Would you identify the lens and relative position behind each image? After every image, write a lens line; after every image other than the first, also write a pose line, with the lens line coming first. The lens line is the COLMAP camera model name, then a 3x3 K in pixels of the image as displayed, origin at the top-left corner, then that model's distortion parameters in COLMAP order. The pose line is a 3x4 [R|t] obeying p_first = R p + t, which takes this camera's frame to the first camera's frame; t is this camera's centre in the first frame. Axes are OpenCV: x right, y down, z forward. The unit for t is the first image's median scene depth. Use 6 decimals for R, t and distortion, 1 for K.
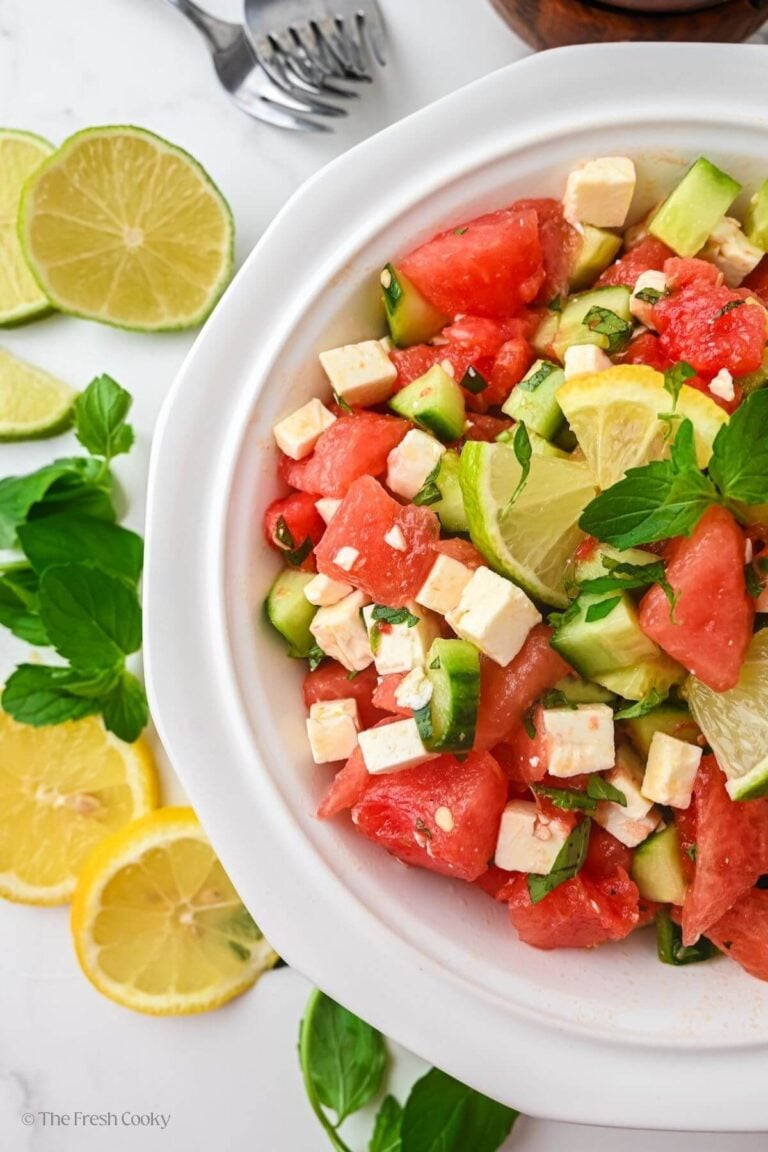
lens RADIAL K [[1491.7, 0, 384.0], [0, 1491.7, 575.8], [0, 0, 1]] dist [-0.005277, 0.000000]
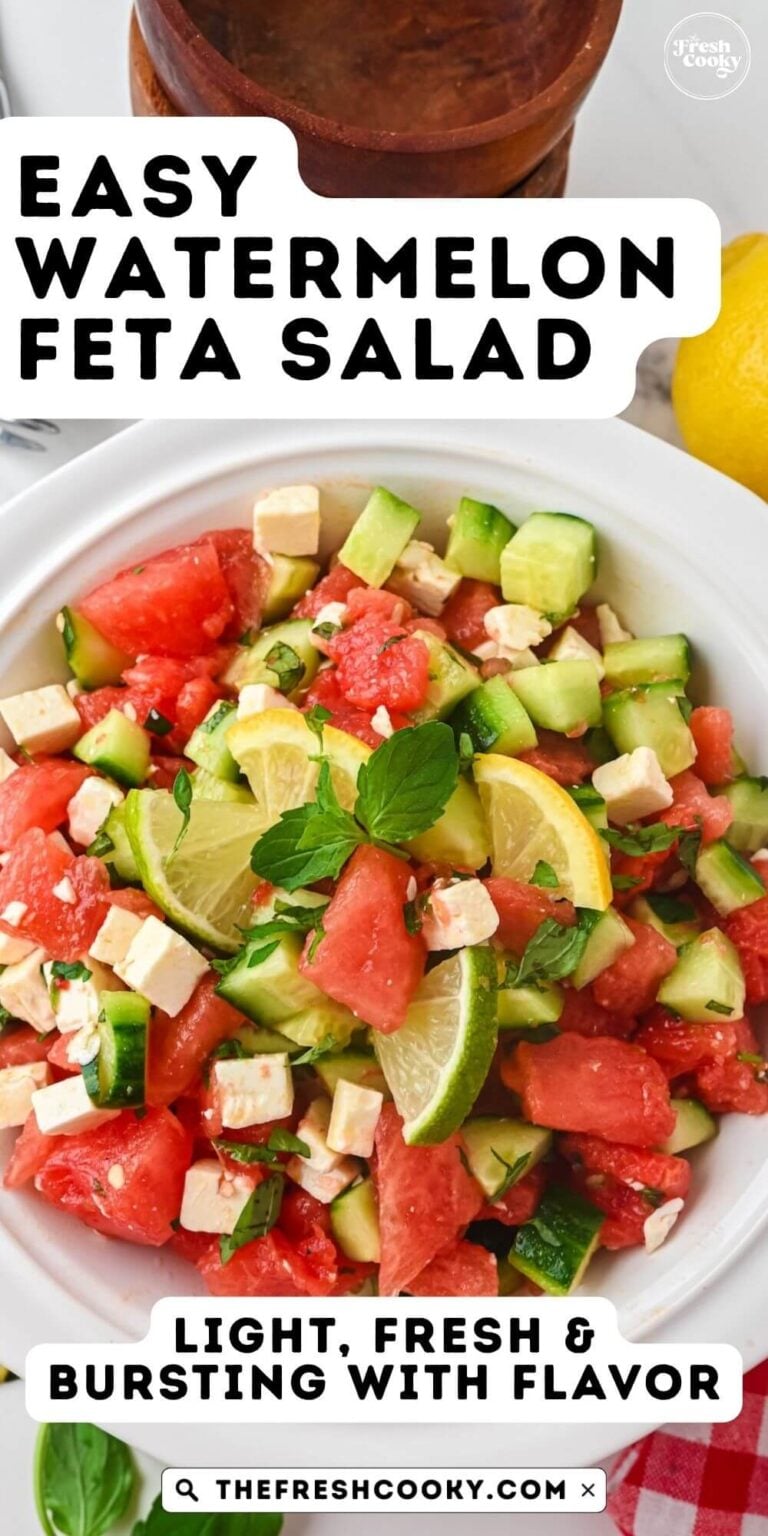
lens RADIAL K [[2251.5, 0, 384.0], [0, 2251.5, 768.6], [0, 0, 1]] dist [0.006312, 0.000000]
pose [[0.999066, -0.042302, -0.008820, 0.228901], [0.041489, 0.996098, -0.077891, 0.018321], [0.012081, 0.077453, 0.996923, -0.465503]]
